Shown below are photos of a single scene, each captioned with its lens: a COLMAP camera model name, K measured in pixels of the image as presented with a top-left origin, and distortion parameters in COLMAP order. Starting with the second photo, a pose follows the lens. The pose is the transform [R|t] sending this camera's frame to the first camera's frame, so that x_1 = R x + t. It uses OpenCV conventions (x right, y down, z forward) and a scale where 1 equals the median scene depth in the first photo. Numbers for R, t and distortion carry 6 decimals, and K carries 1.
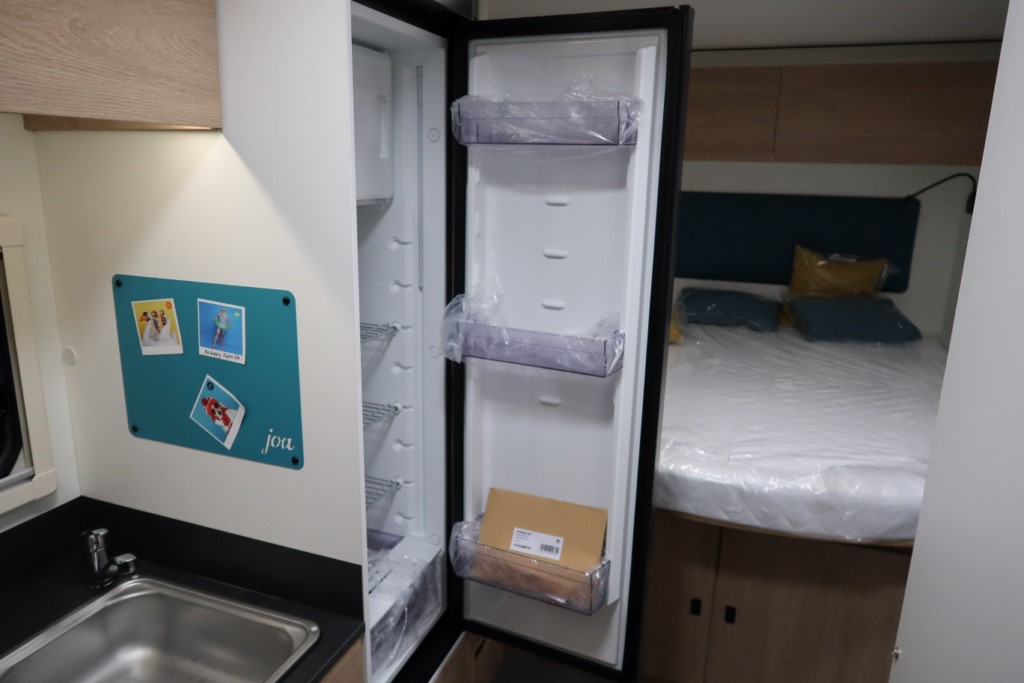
lens RADIAL K [[706.2, 0, 508.4], [0, 706.2, 346.0], [0, 0, 1]] dist [-0.023720, 0.004744]
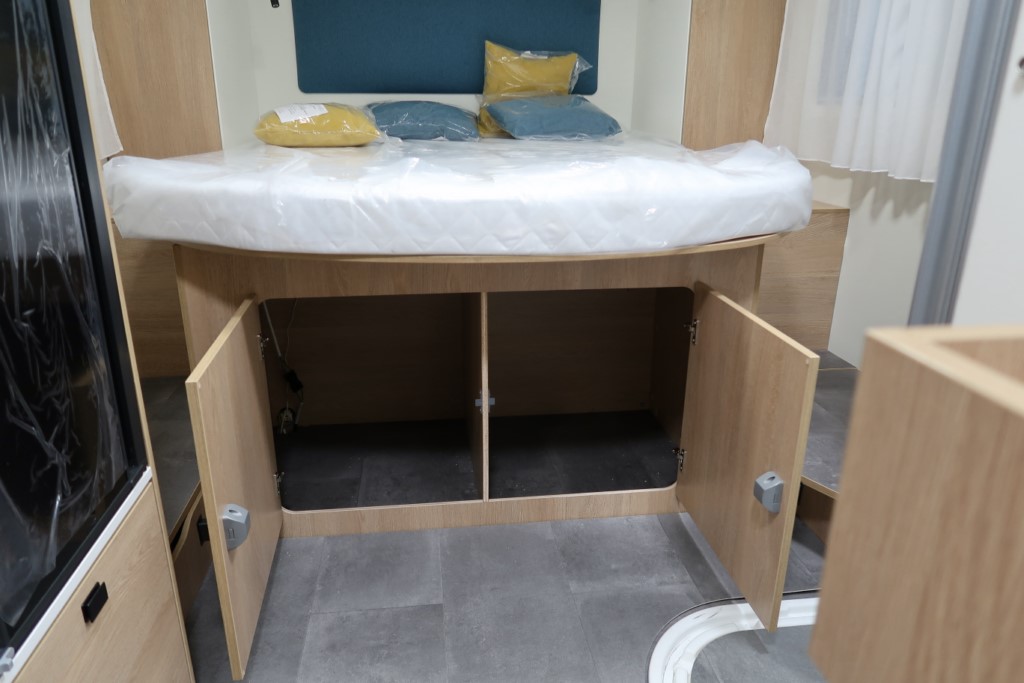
lens RADIAL K [[706.2, 0, 508.4], [0, 706.2, 346.0], [0, 0, 1]] dist [-0.023720, 0.004744]
pose [[0.888253, -0.166210, 0.428229, -0.025483], [0.124784, 0.984495, 0.123282, 0.347069], [-0.442081, -0.056070, 0.895221, 0.458545]]
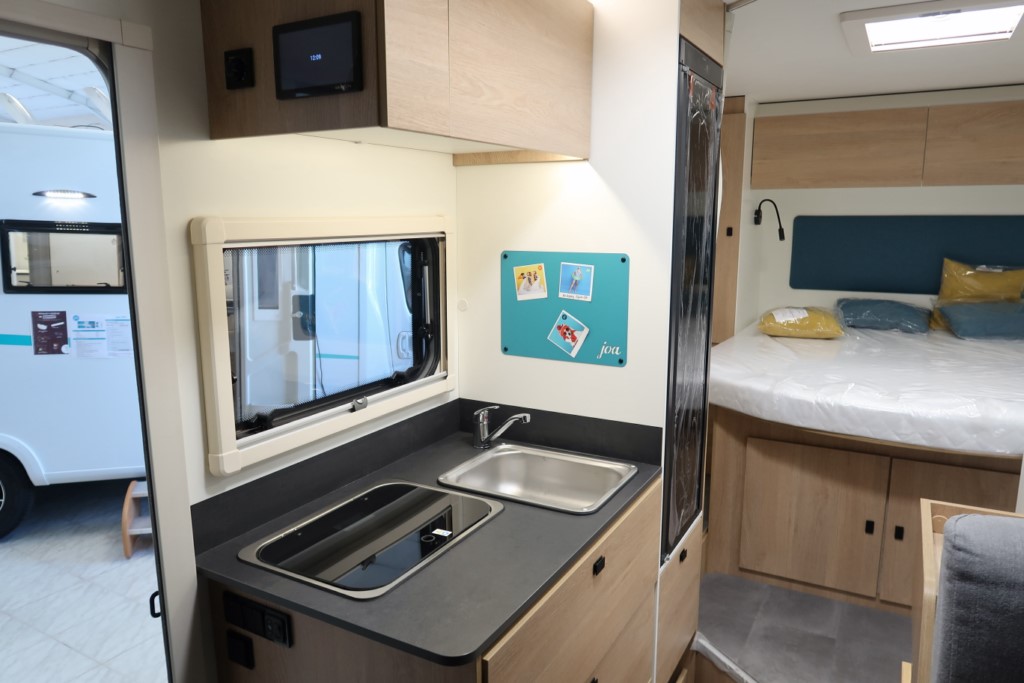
lens RADIAL K [[706.2, 0, 508.4], [0, 706.2, 346.0], [0, 0, 1]] dist [-0.023720, 0.004744]
pose [[0.986765, 0.004422, -0.162099, -0.281962], [-0.015396, 0.997667, -0.066506, 0.228756], [0.161426, 0.068121, 0.984531, -0.603847]]
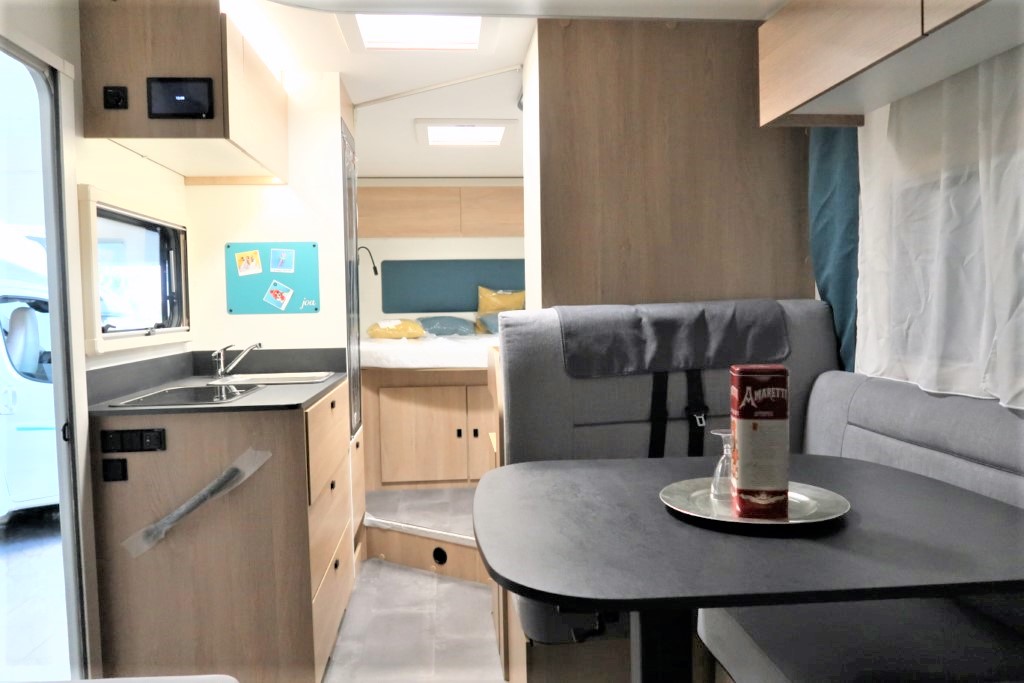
lens RADIAL K [[706.2, 0, 508.4], [0, 706.2, 346.0], [0, 0, 1]] dist [-0.023720, 0.004744]
pose [[0.902607, -0.061126, 0.426103, -0.739290], [0.139988, 0.977743, -0.156275, 0.758682], [-0.407067, 0.200705, 0.891075, -1.479186]]
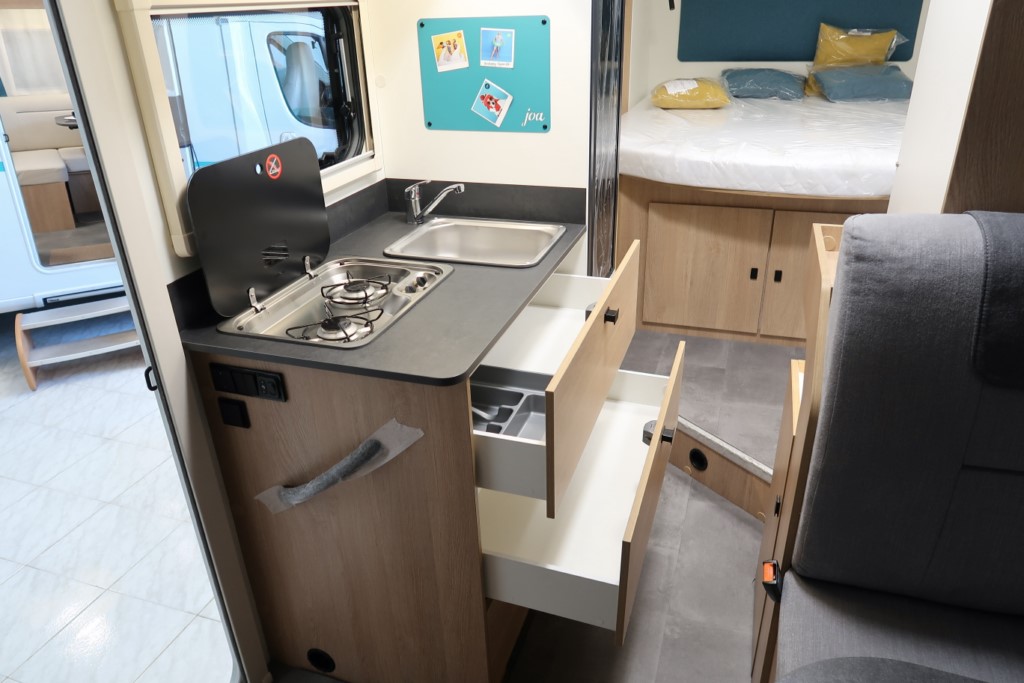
lens RADIAL K [[706.2, 0, 508.4], [0, 706.2, 346.0], [0, 0, 1]] dist [-0.023720, 0.004744]
pose [[0.998313, -0.057978, -0.003181, -0.396767], [0.057370, 0.976427, 0.208084, 0.304632], [-0.008959, -0.207915, 0.978106, -0.724478]]
